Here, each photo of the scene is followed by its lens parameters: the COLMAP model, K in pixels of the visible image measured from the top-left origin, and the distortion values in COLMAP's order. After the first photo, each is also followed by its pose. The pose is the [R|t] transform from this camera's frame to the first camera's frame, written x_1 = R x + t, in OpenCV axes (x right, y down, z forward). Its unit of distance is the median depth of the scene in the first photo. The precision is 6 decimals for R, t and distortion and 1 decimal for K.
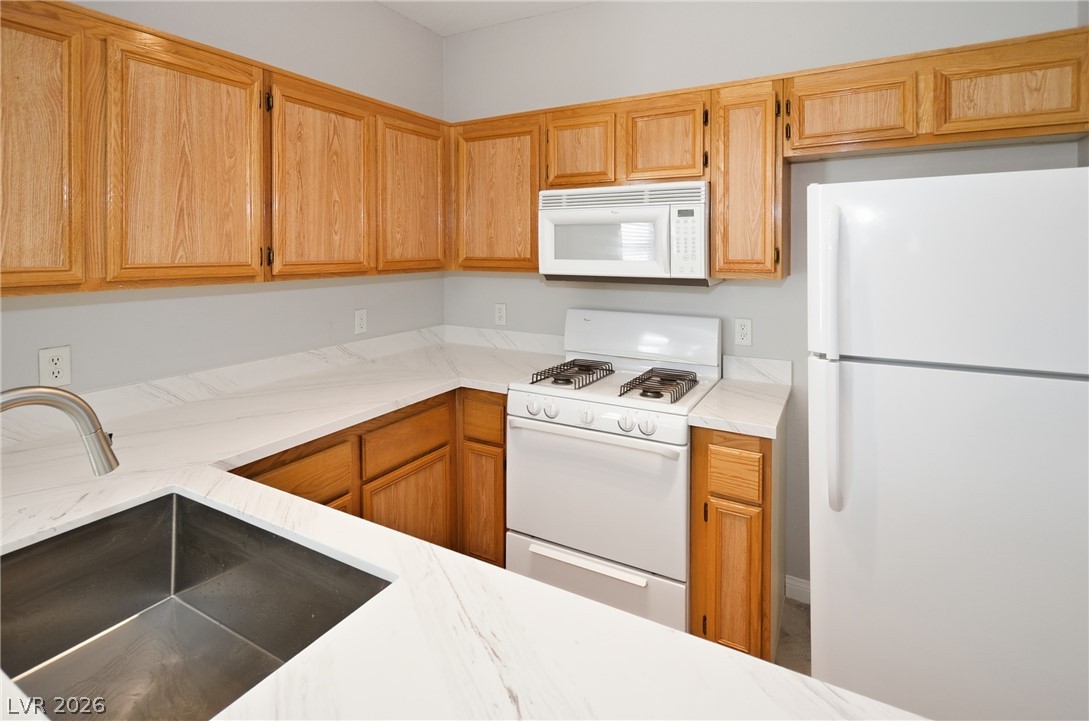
lens RADIAL K [[513.2, 0, 545.5], [0, 513.2, 350.9], [0, 0, 1]] dist [0.003580, -0.001020]
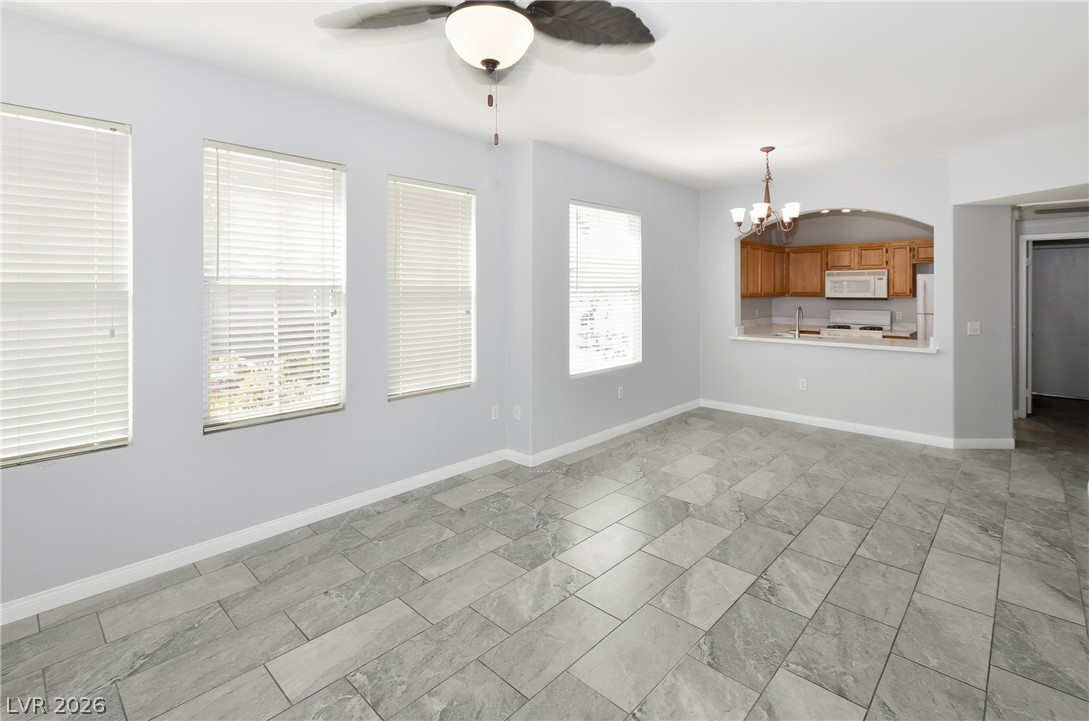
lens RADIAL K [[513.2, 0, 550.6], [0, 513.2, 352.0], [0, 0, 1]] dist [0.003580, -0.001020]
pose [[0.973198, 0.029343, -0.228088, -1.014755], [-0.046195, 0.996553, -0.068902, 0.526027], [0.225280, 0.077592, 0.971199, -2.640427]]
